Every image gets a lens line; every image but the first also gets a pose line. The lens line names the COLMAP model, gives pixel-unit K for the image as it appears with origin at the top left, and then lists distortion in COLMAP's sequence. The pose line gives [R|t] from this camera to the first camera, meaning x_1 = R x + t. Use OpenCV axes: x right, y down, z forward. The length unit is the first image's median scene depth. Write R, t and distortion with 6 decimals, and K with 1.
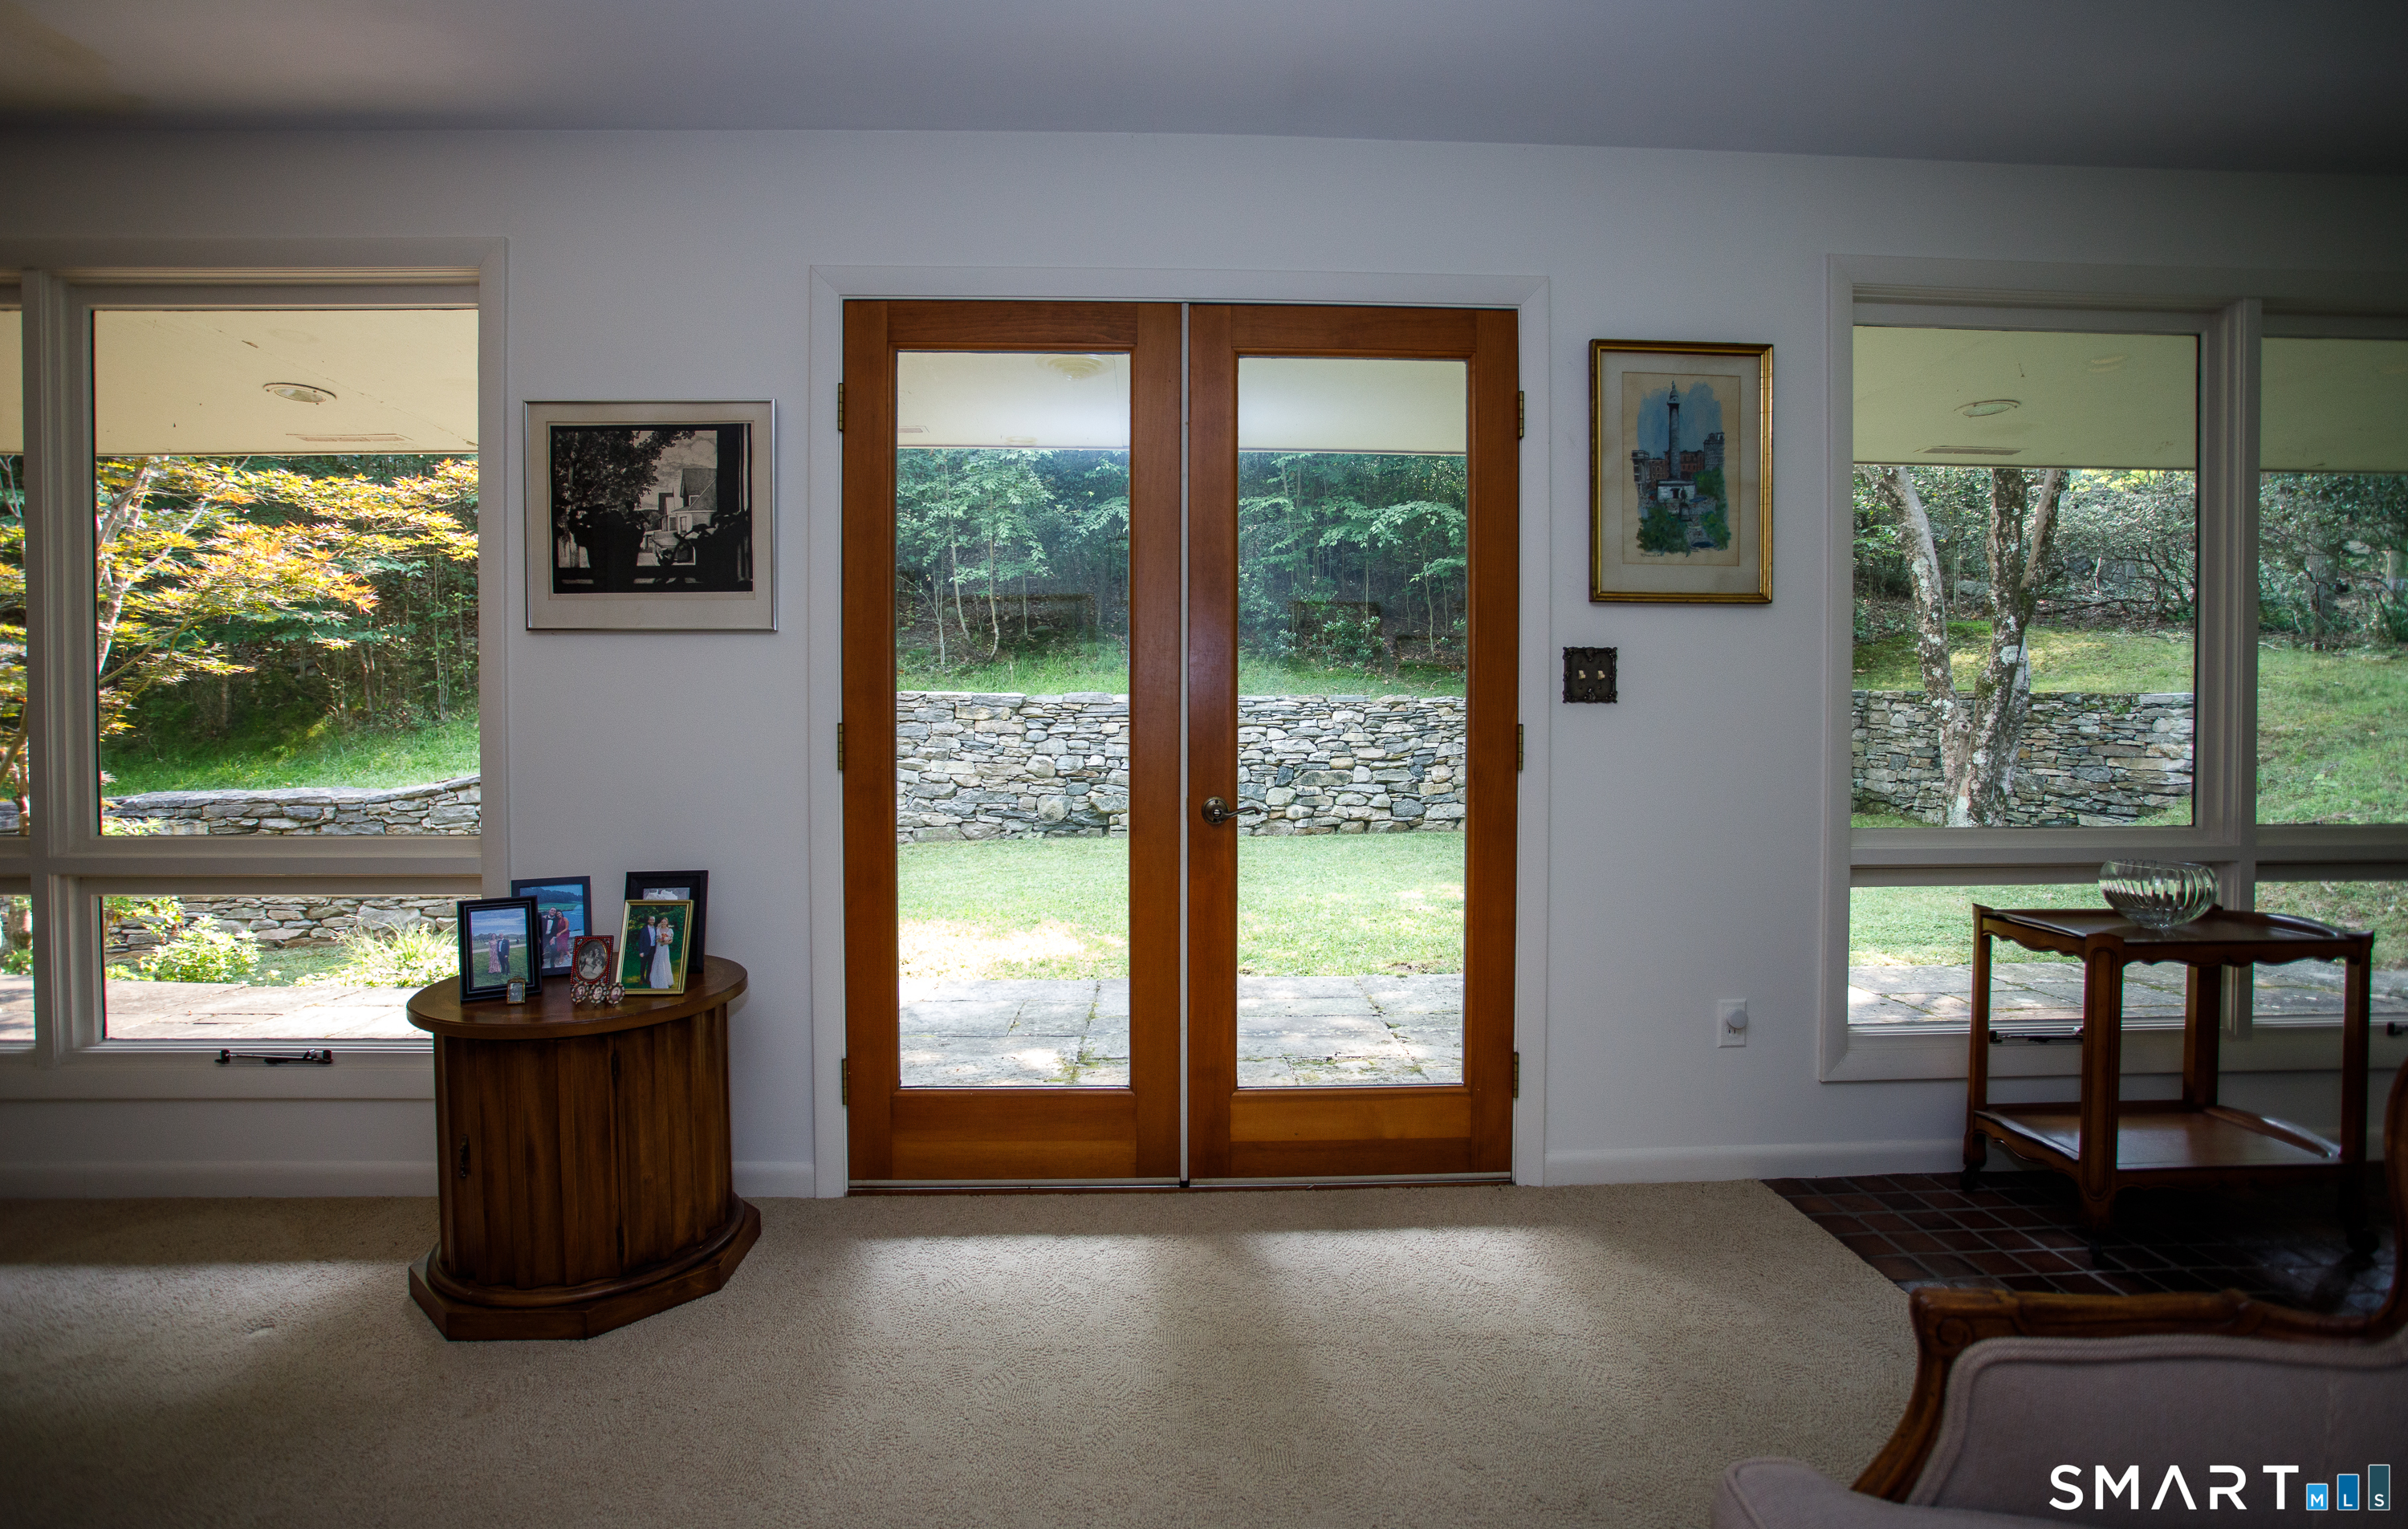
lens RADIAL K [[1185.4, 0, 1203.5], [0, 1185.4, 740.5], [0, 0, 1]] dist [-0.045529, 0.008934]
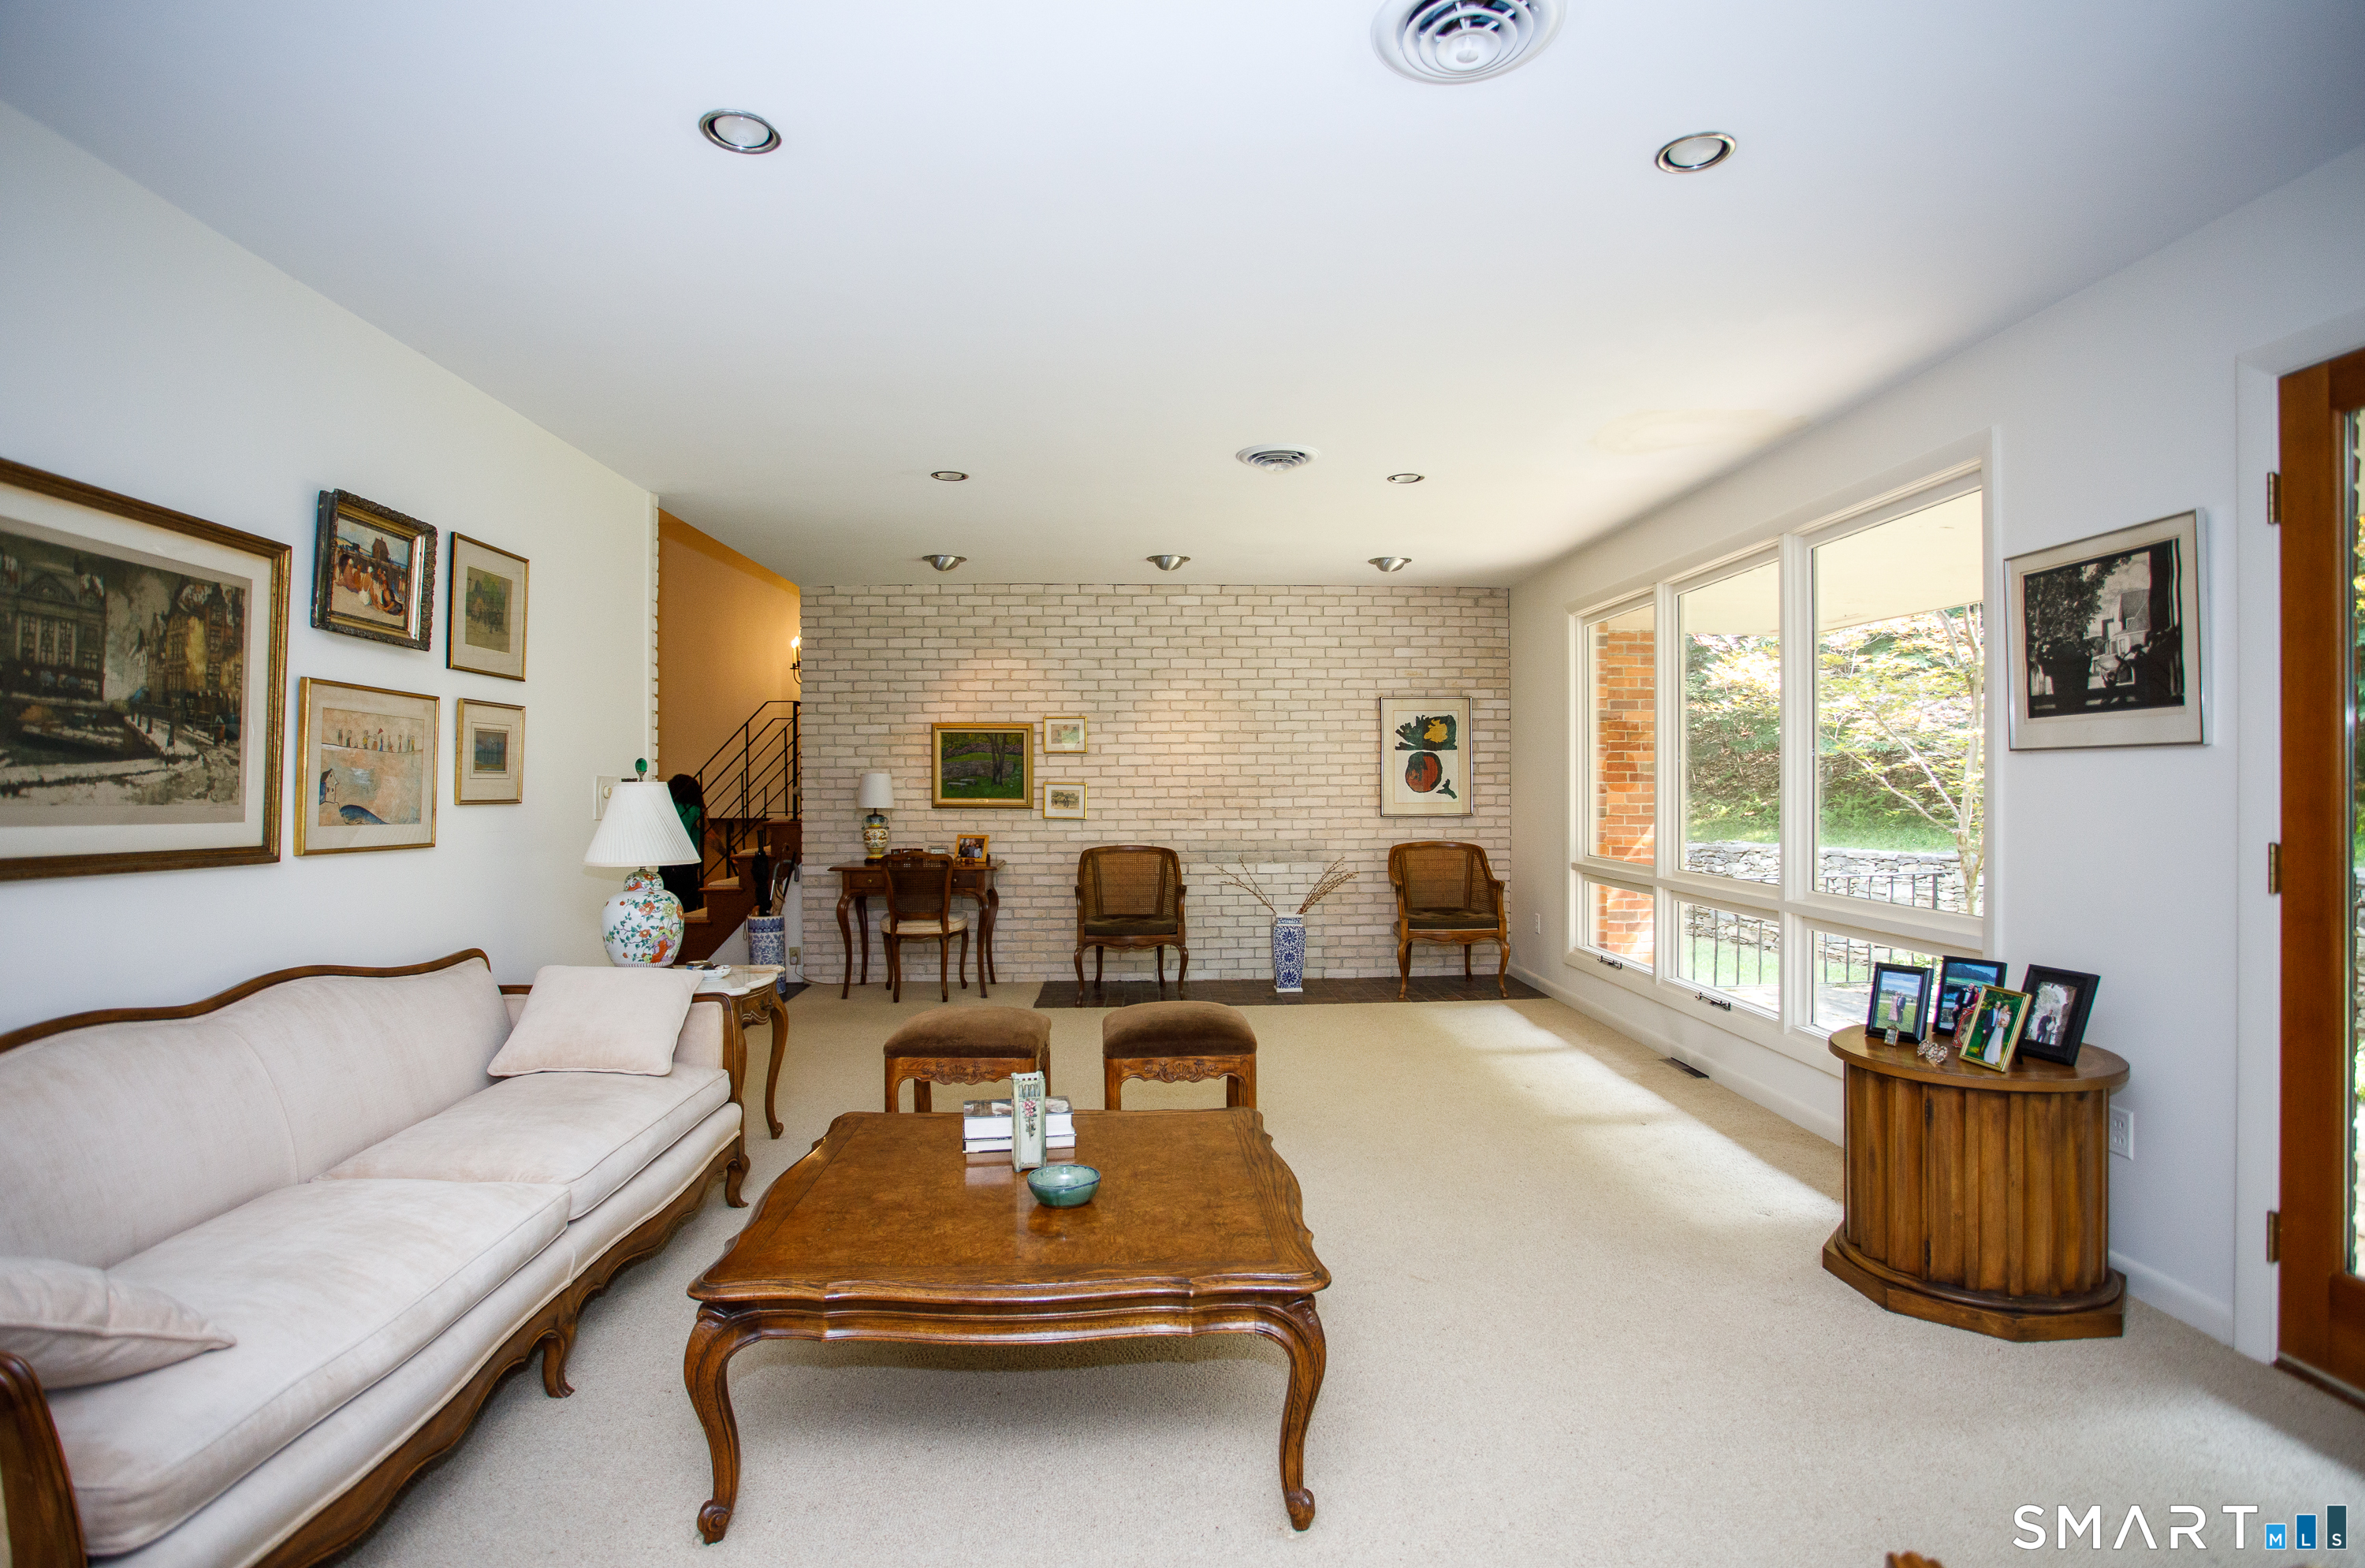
lens RADIAL K [[1160.3, 0, 1175.3], [0, 1160.3, 788.9], [0, 0, 1]] dist [-0.065060, 0.025750]
pose [[0.003982, 0.004270, -0.999983, 0.136164], [-0.016558, 0.999854, 0.004203, -0.011213], [0.999855, 0.016541, 0.004052, 0.035553]]
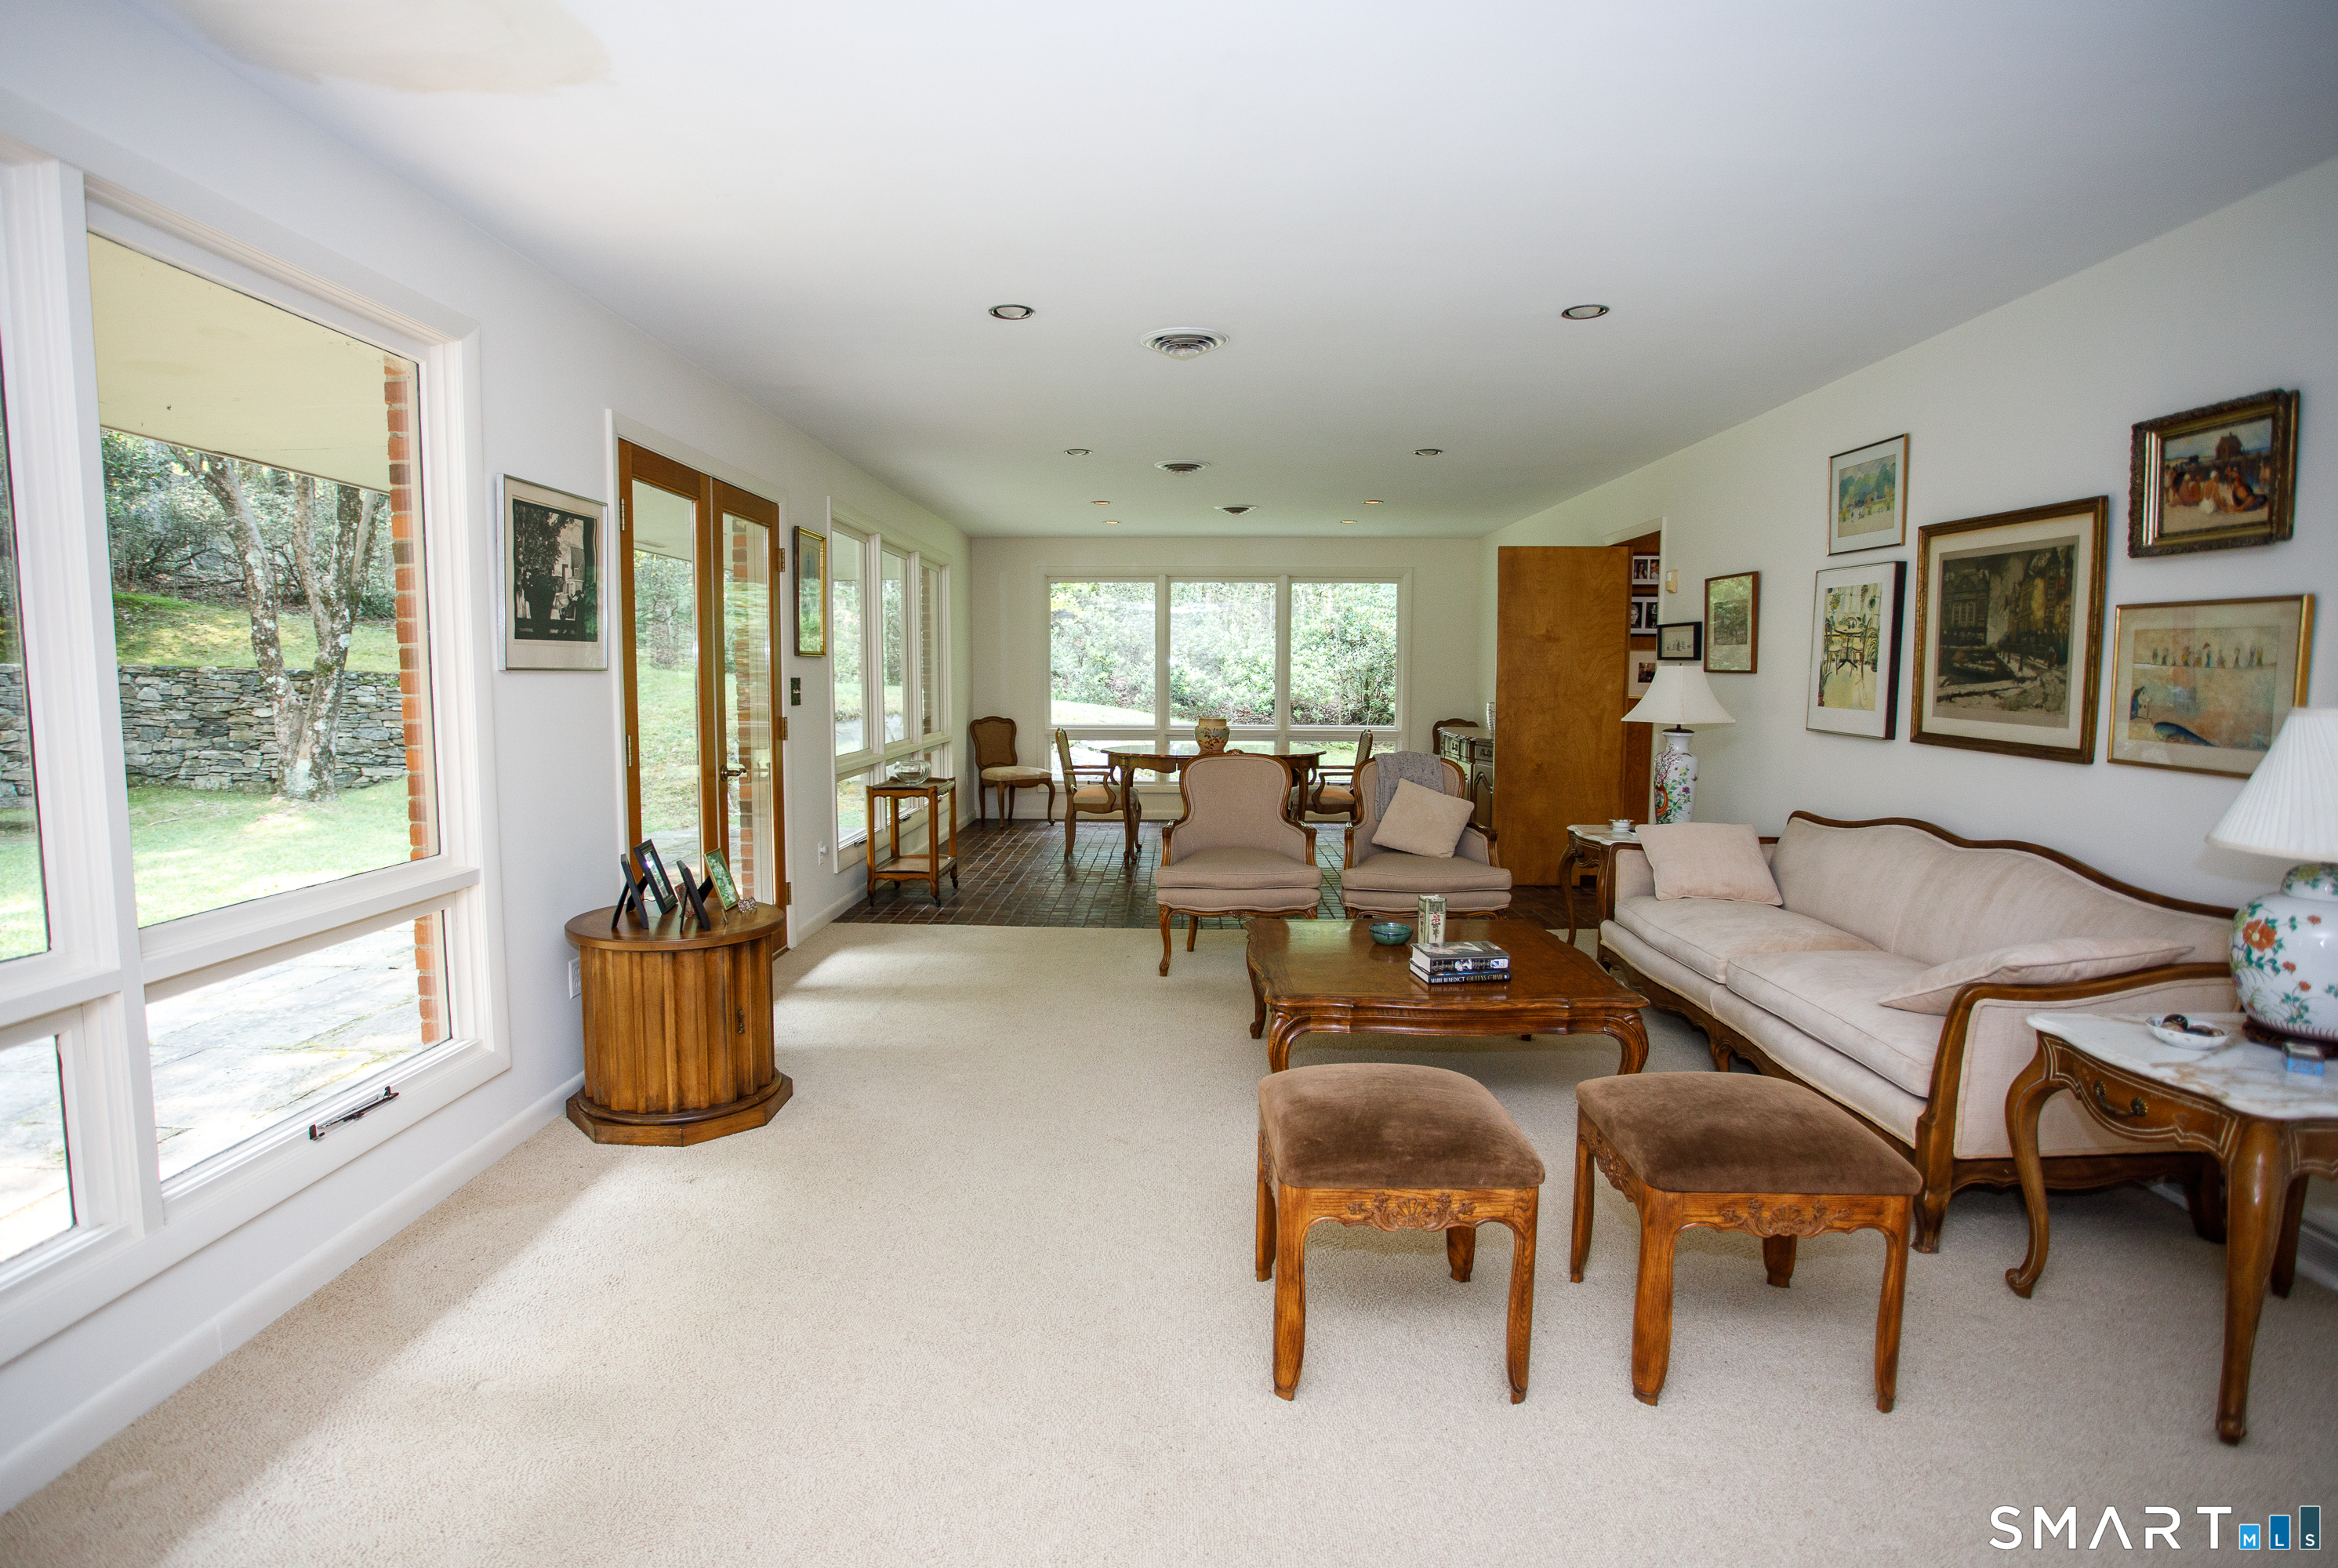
lens RADIAL K [[1167.4, 0, 1121.2], [0, 1167.4, 773.8], [0, 0, 1]] dist [-0.047976, 0.007755]
pose [[0.094024, -0.085875, 0.991859, -0.408216], [0.019589, 0.996240, 0.084397, -0.018210], [-0.995377, 0.011494, 0.095353, 0.064554]]
